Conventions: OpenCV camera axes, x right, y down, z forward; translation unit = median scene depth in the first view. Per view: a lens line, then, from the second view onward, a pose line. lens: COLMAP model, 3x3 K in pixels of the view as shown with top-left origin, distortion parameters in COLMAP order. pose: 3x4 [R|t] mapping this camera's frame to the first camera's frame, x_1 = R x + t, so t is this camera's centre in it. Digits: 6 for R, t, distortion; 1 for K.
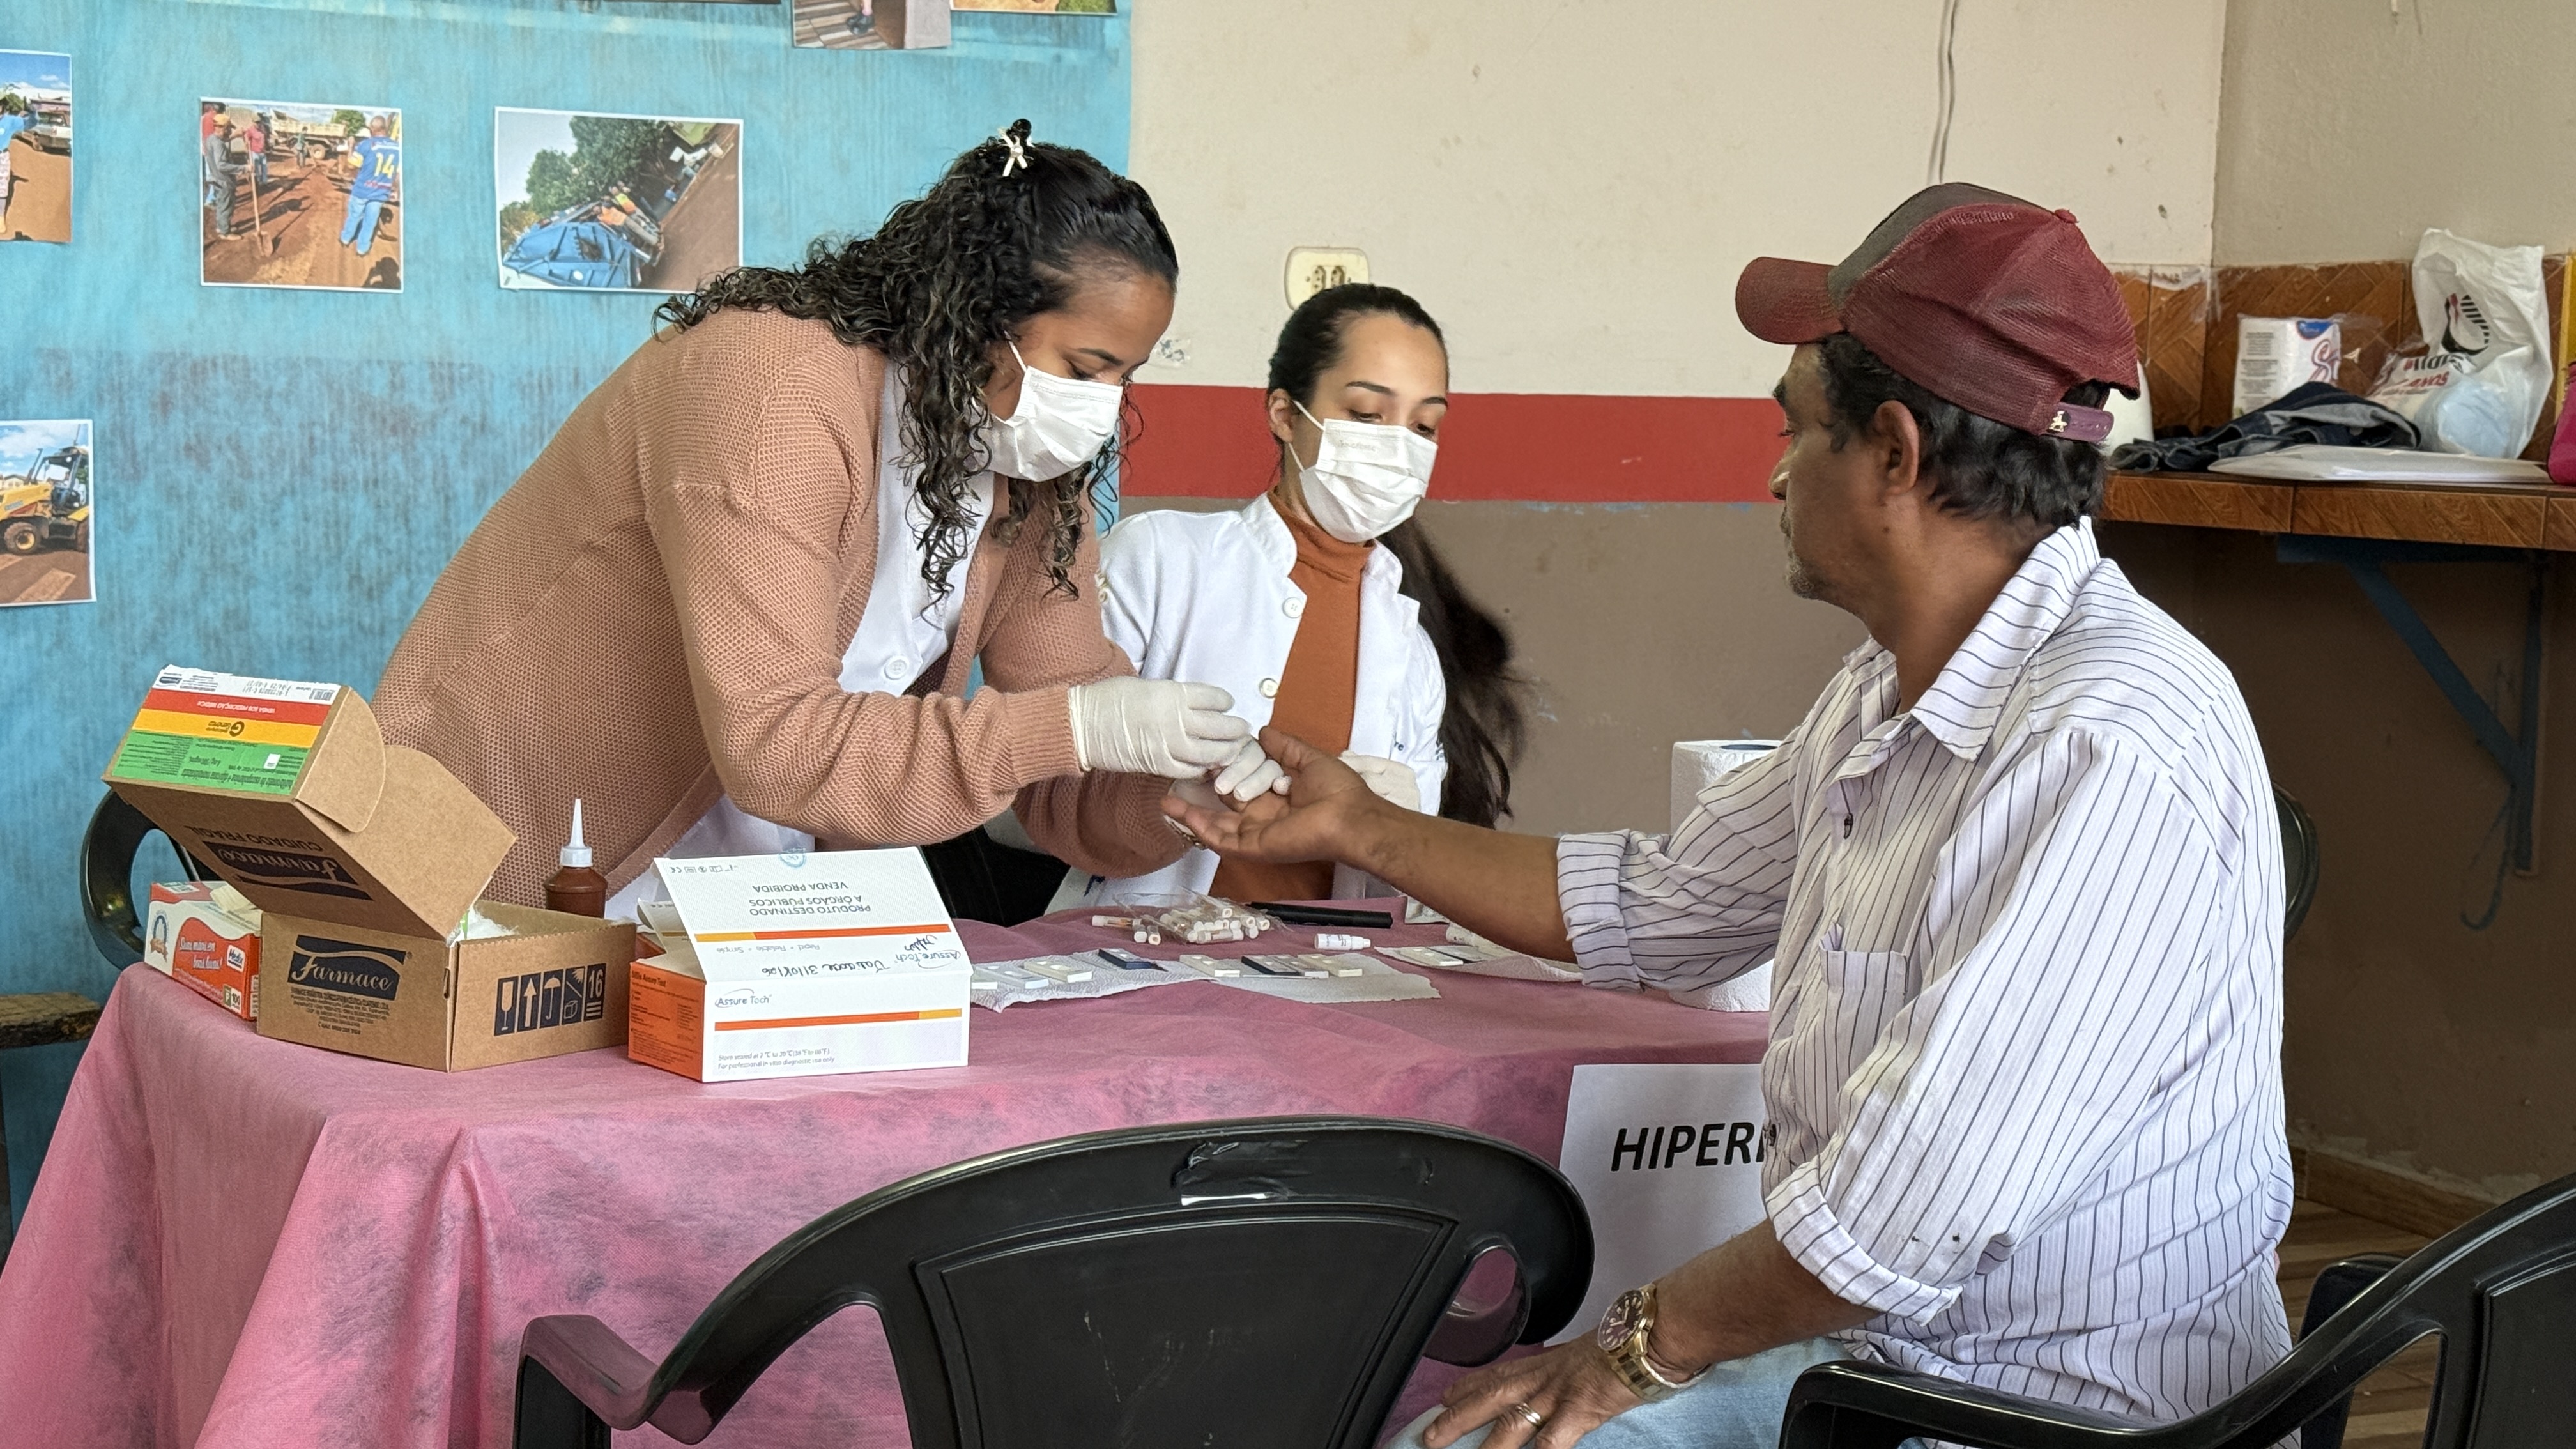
lens RADIAL K [[3529.3, 0, 1290.1], [0, 3529.3, 762.6], [0, 0, 1]] dist [0.121907, -0.091666]
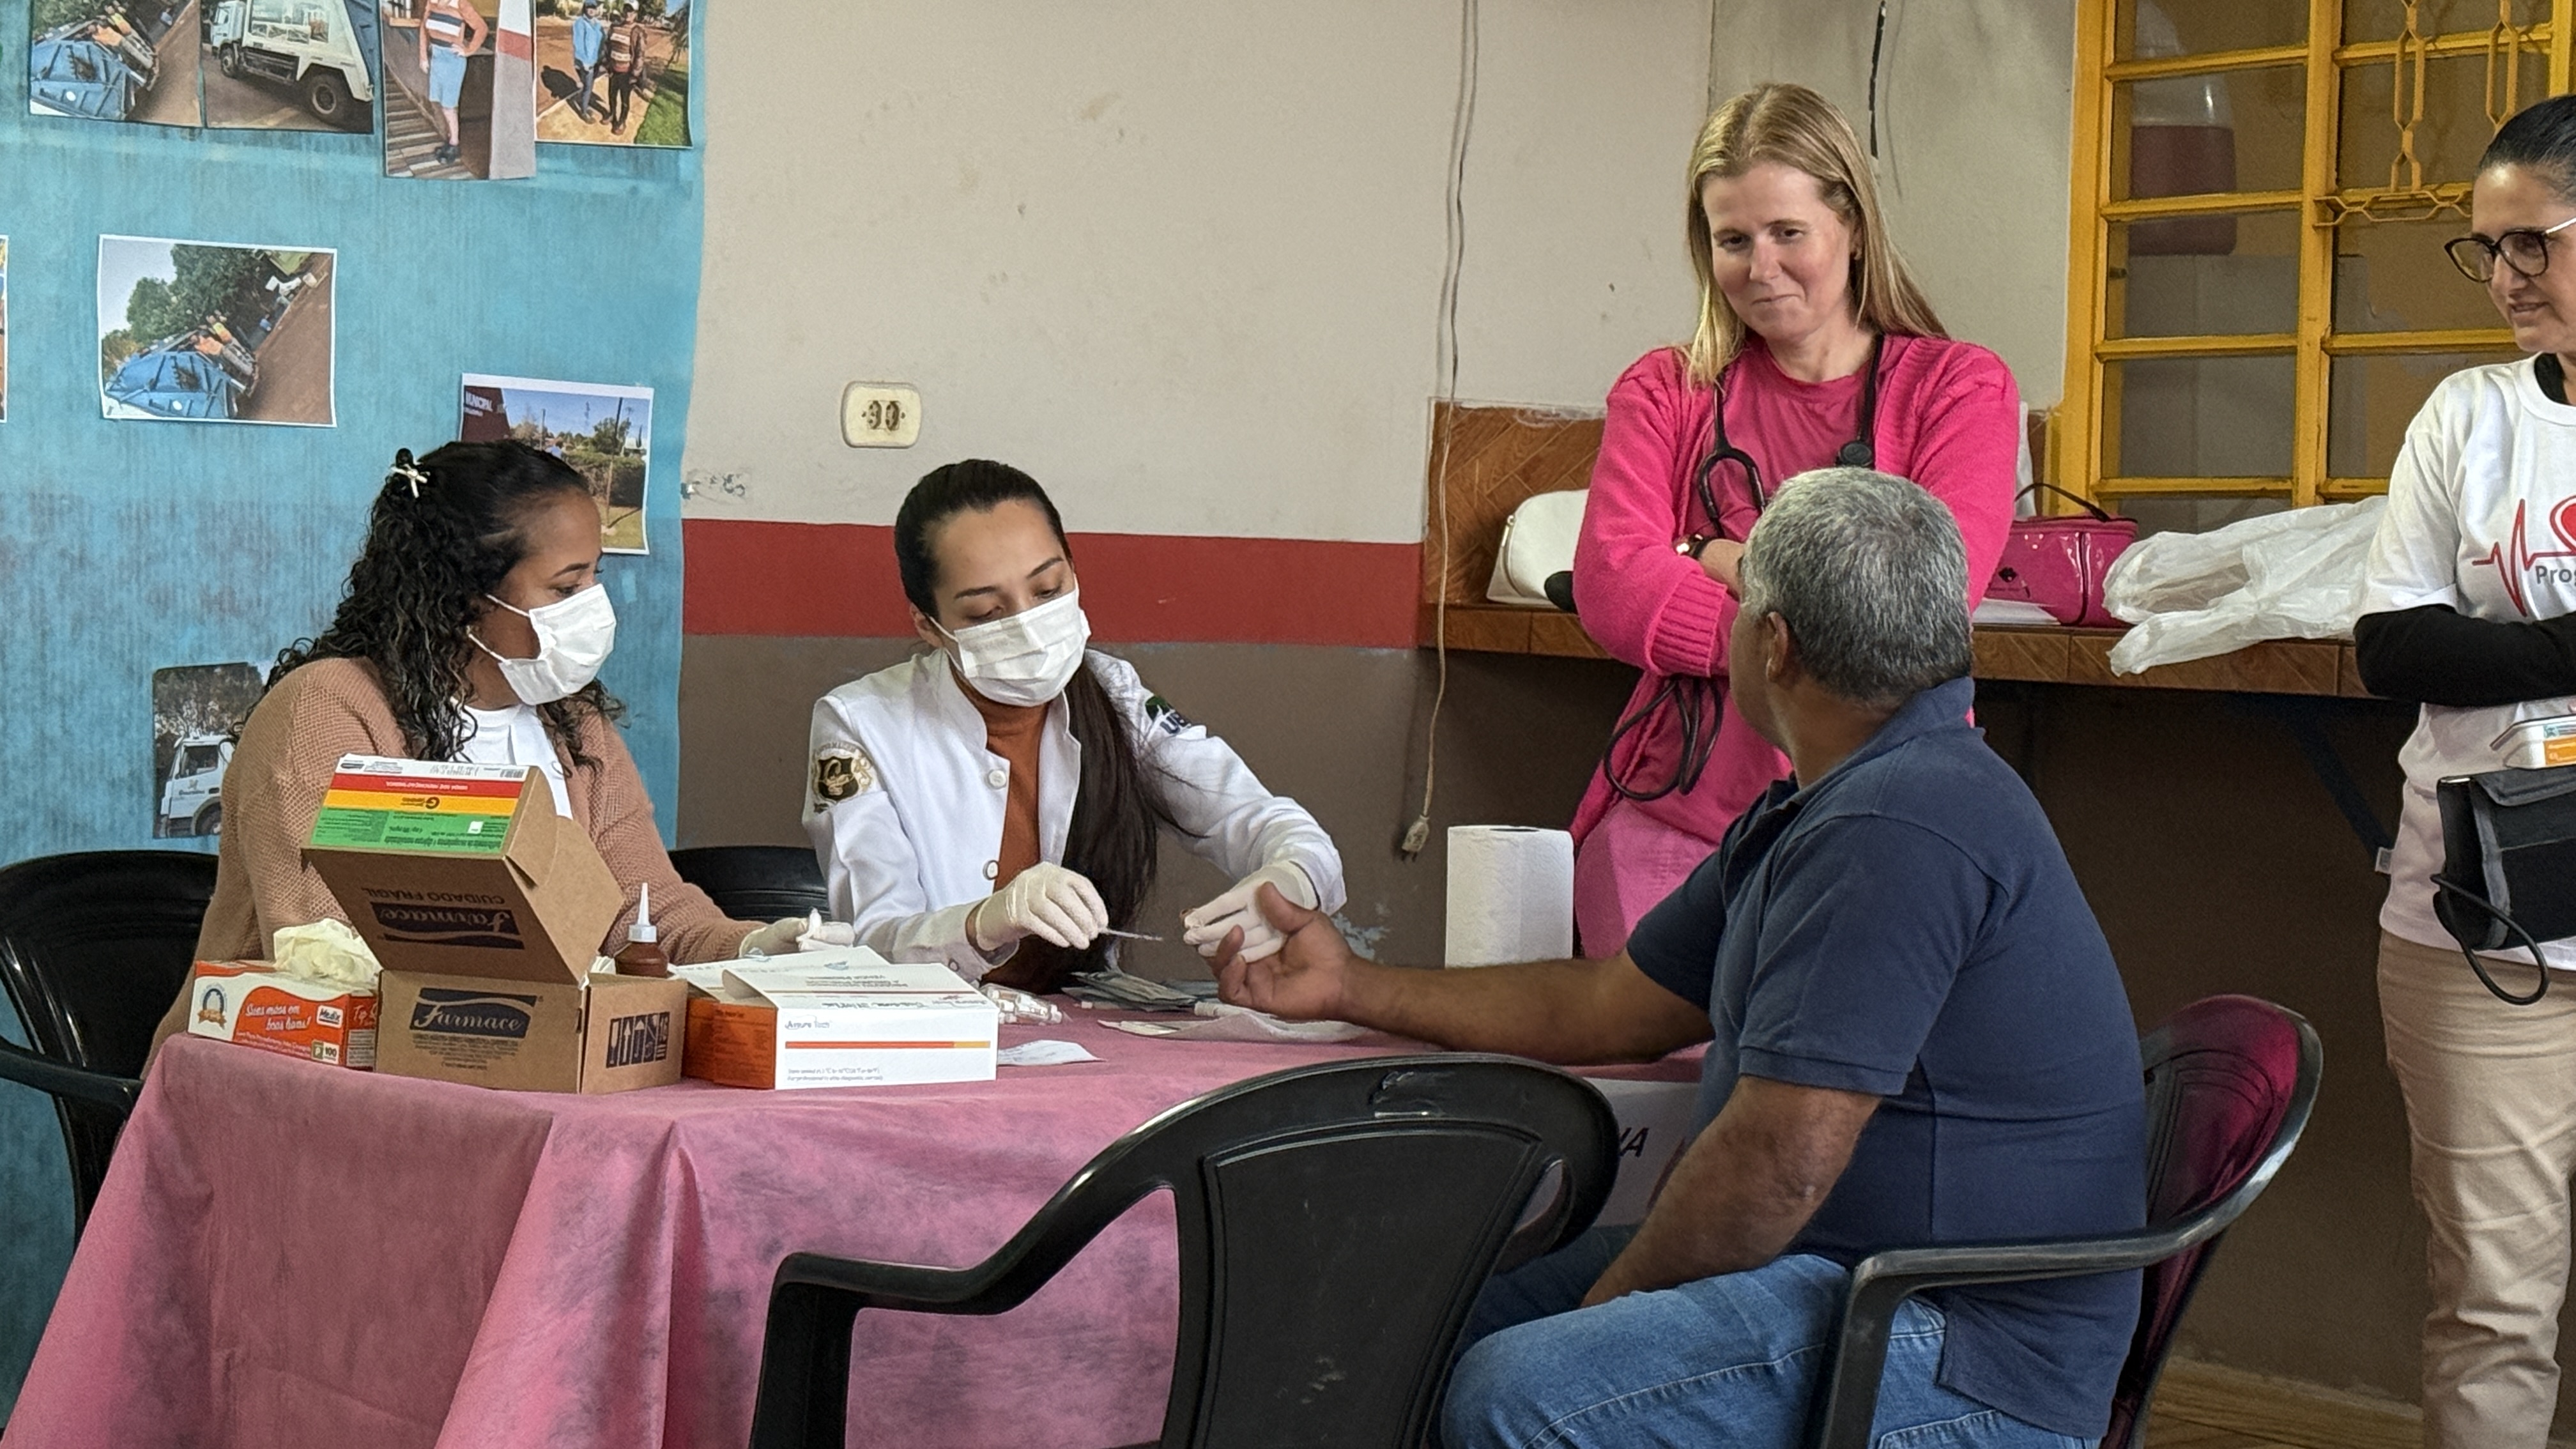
lens RADIAL K [[4913.6, 0, 1288.0], [0, 4913.6, 724.5], [0, 0, 1]] dist [0.118119, -0.057774]
pose [[0.970191, -0.003054, 0.242324, -0.234928], [0.018922, 0.997823, -0.063184, 0.041579], [-0.241603, 0.065885, 0.968136, -0.380458]]
